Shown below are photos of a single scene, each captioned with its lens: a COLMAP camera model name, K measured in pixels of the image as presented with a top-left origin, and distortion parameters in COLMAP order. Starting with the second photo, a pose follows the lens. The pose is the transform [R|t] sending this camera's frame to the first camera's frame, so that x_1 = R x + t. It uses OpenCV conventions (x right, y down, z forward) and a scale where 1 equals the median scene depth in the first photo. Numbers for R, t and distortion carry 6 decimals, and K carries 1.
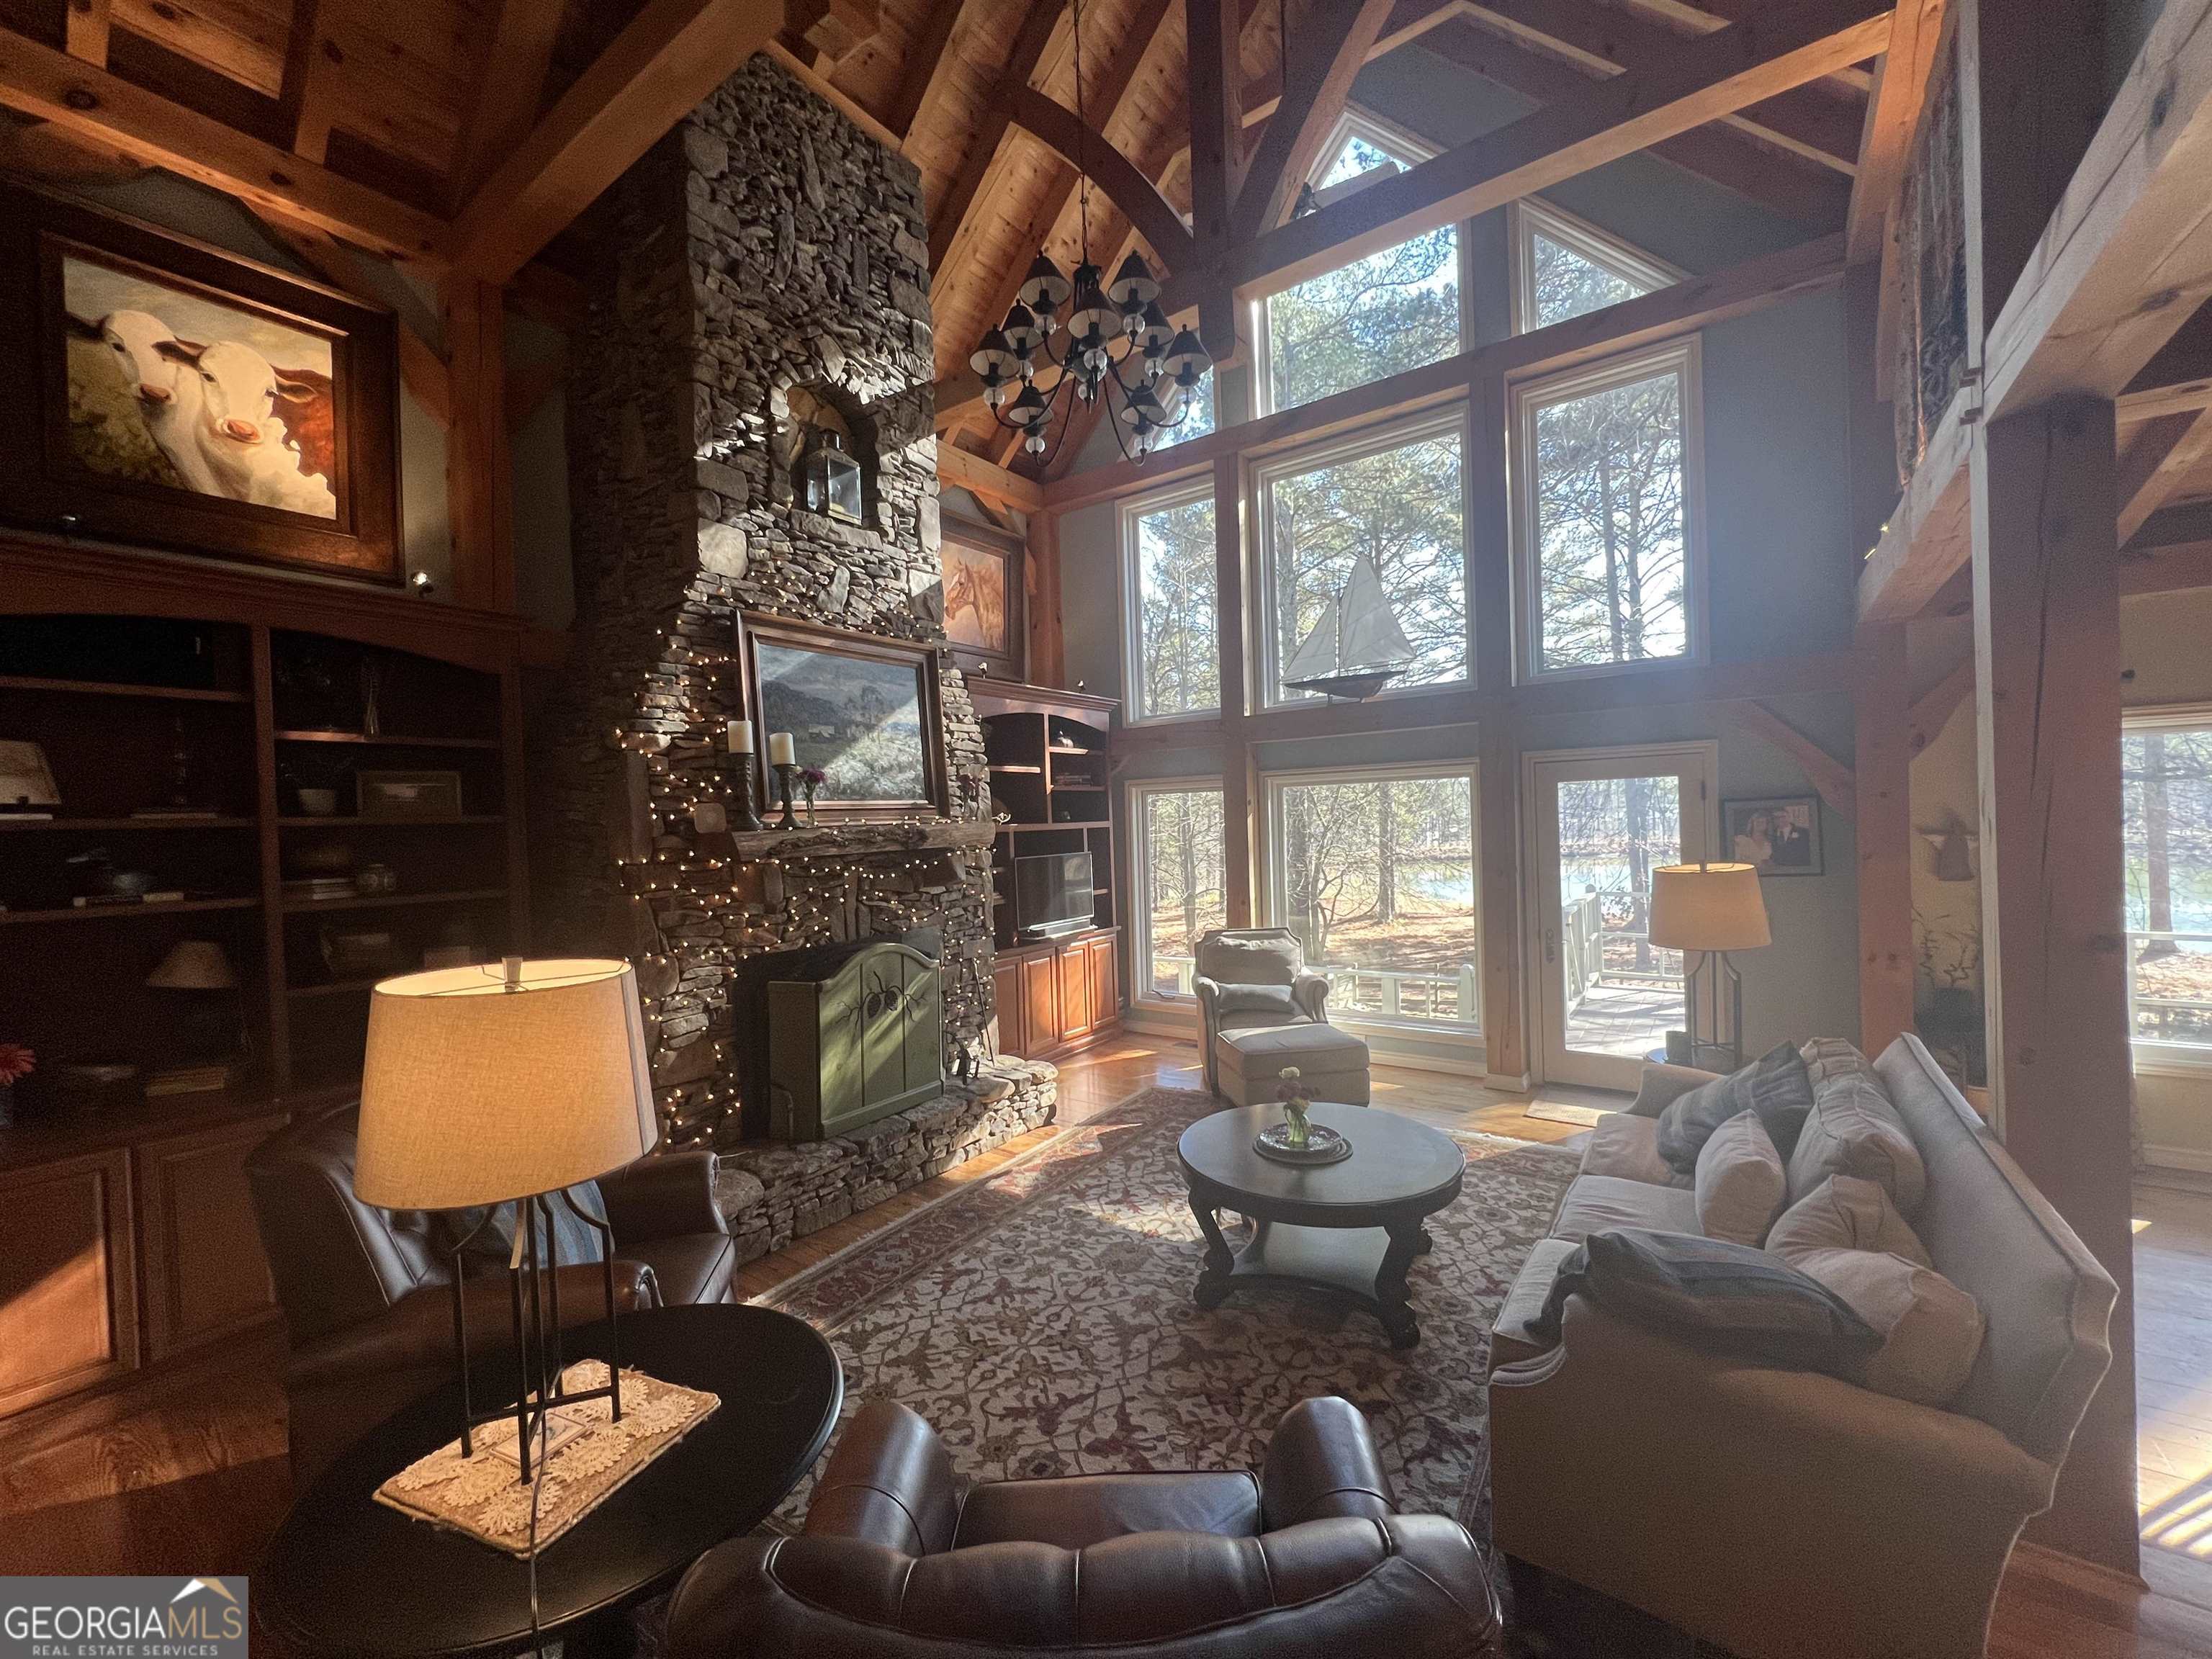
lens RADIAL K [[885.5, 0, 1109.7], [0, 885.5, 831.9], [0, 0, 1]] dist [-0.002230, 0.000095]
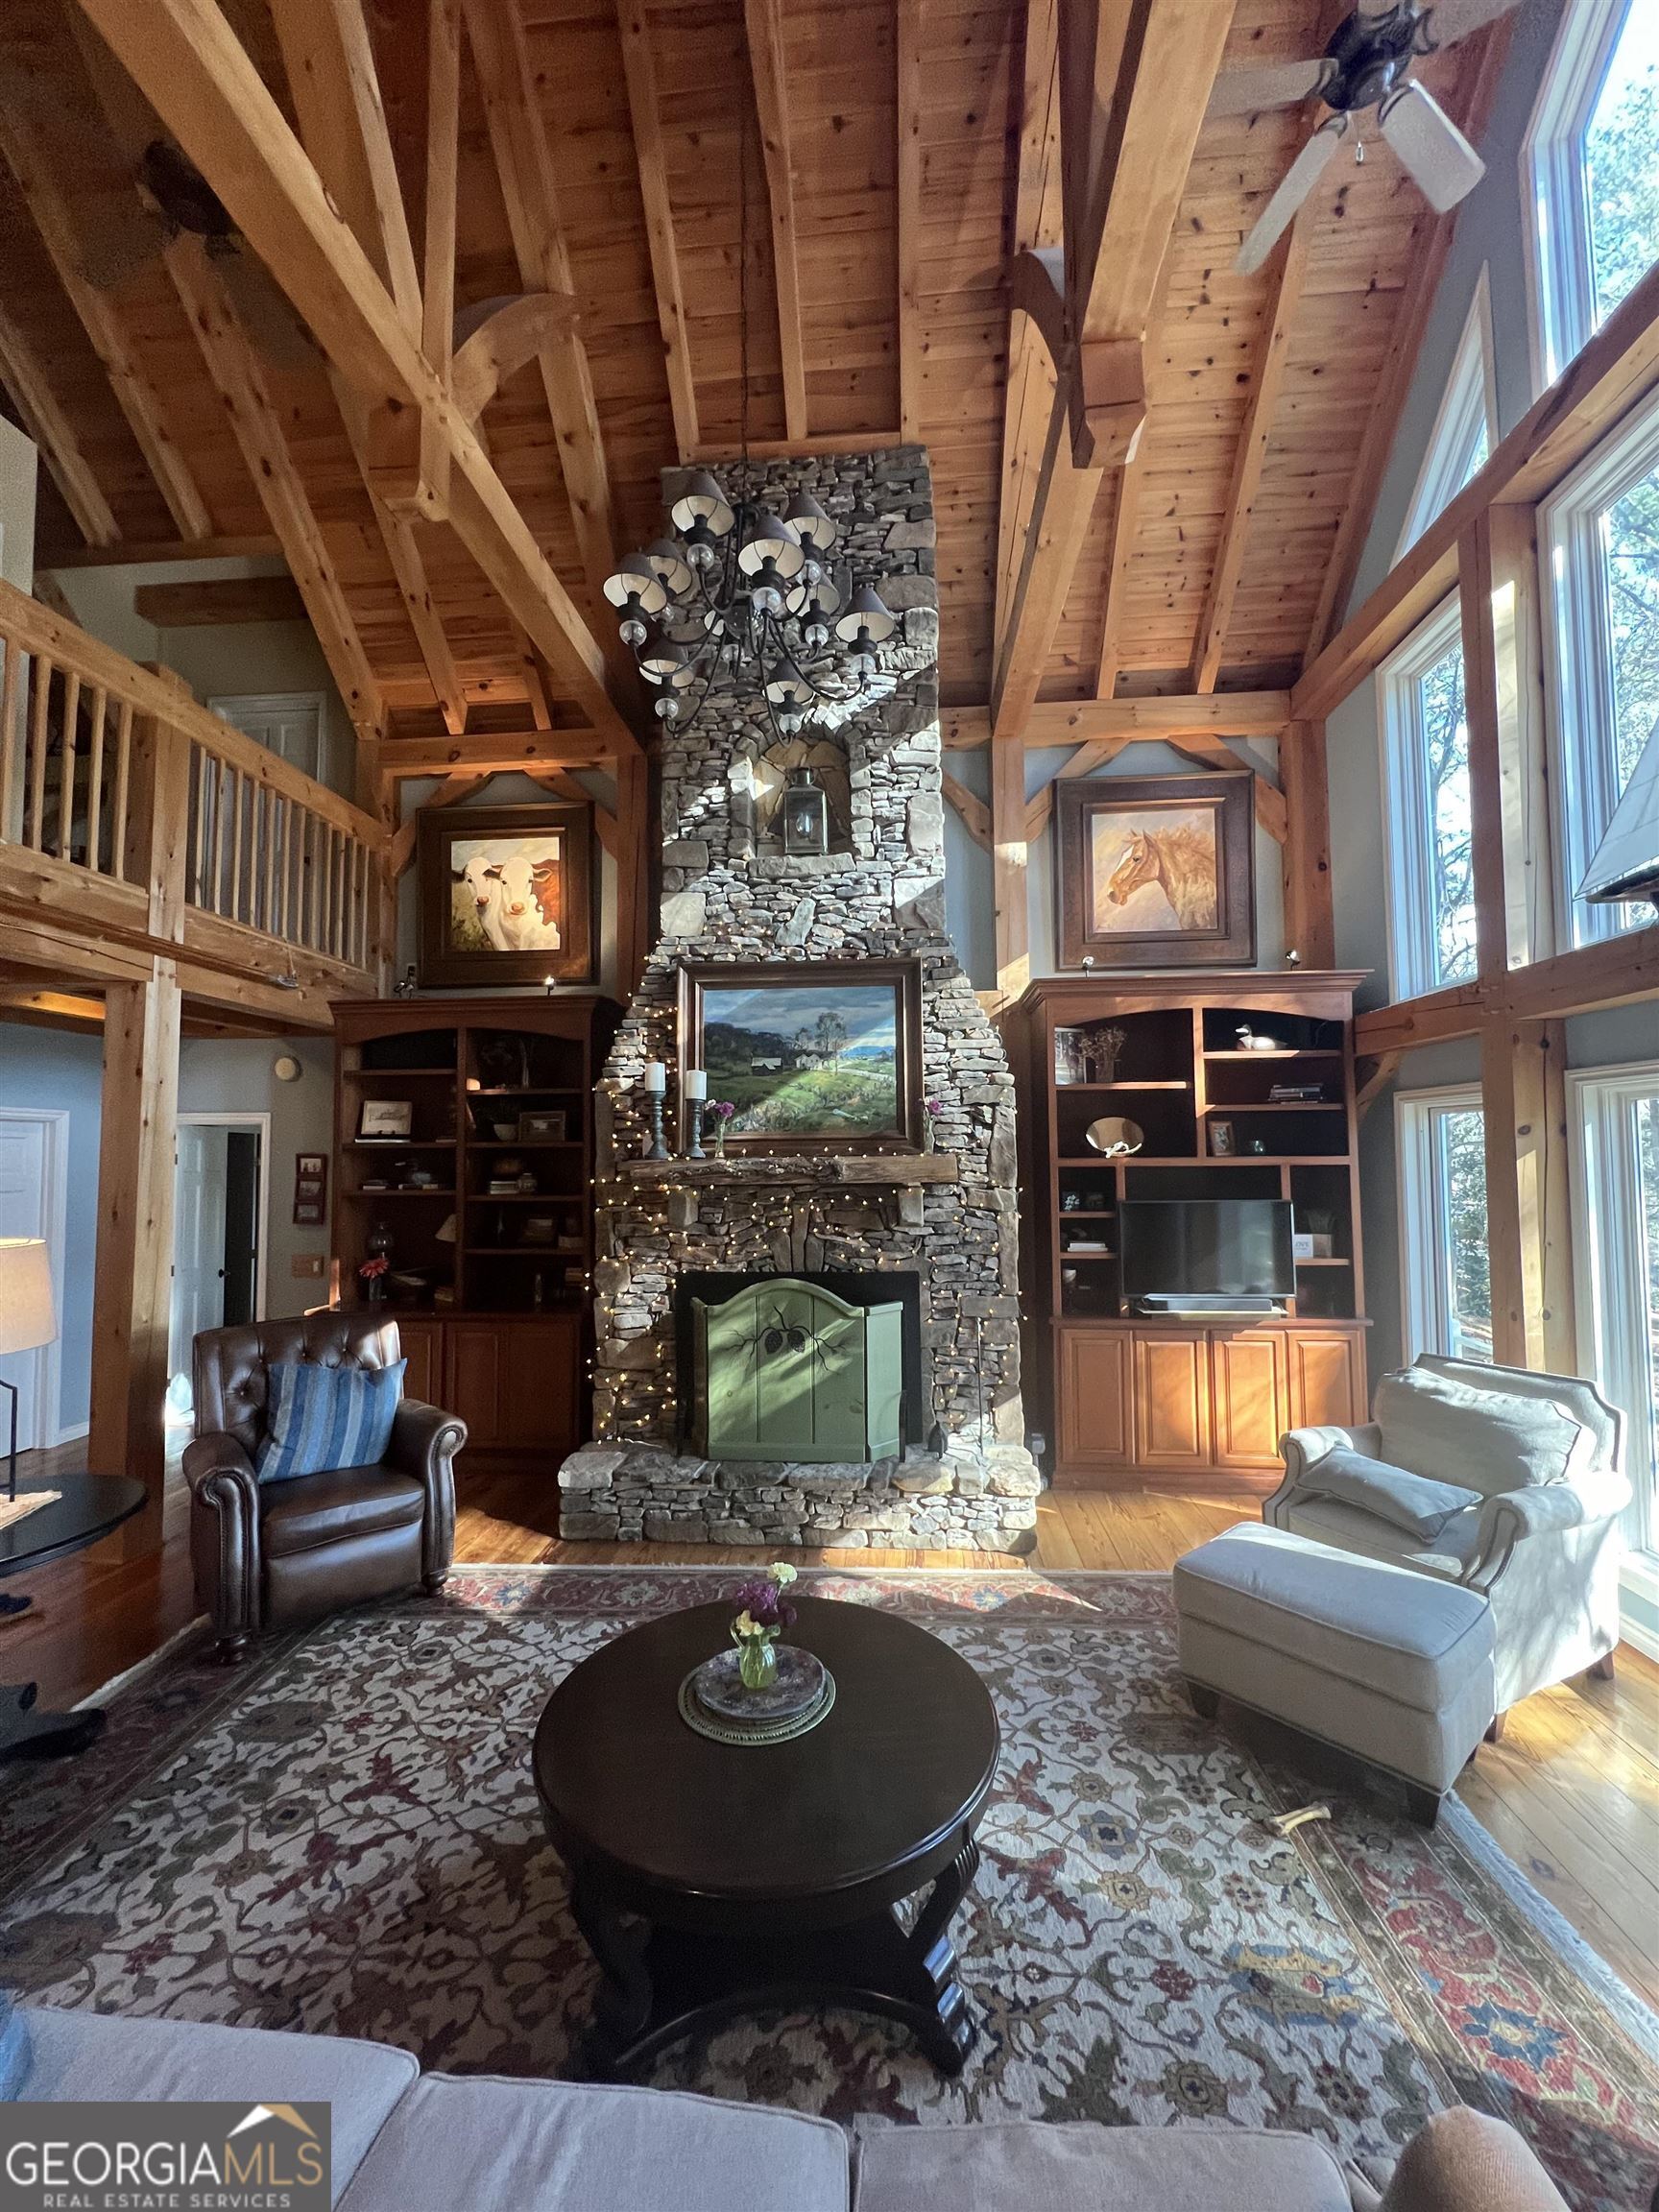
lens RADIAL K [[885.5, 0, 828.1], [0, 885.5, 1107.9], [0, 0, 1]] dist [-0.002230, 0.000095]
pose [[0.507314, -0.014220, -0.861644, 0.602576], [-0.020156, 0.999395, -0.028361, -0.034751], [0.861525, 0.031755, 0.506720, 0.542016]]
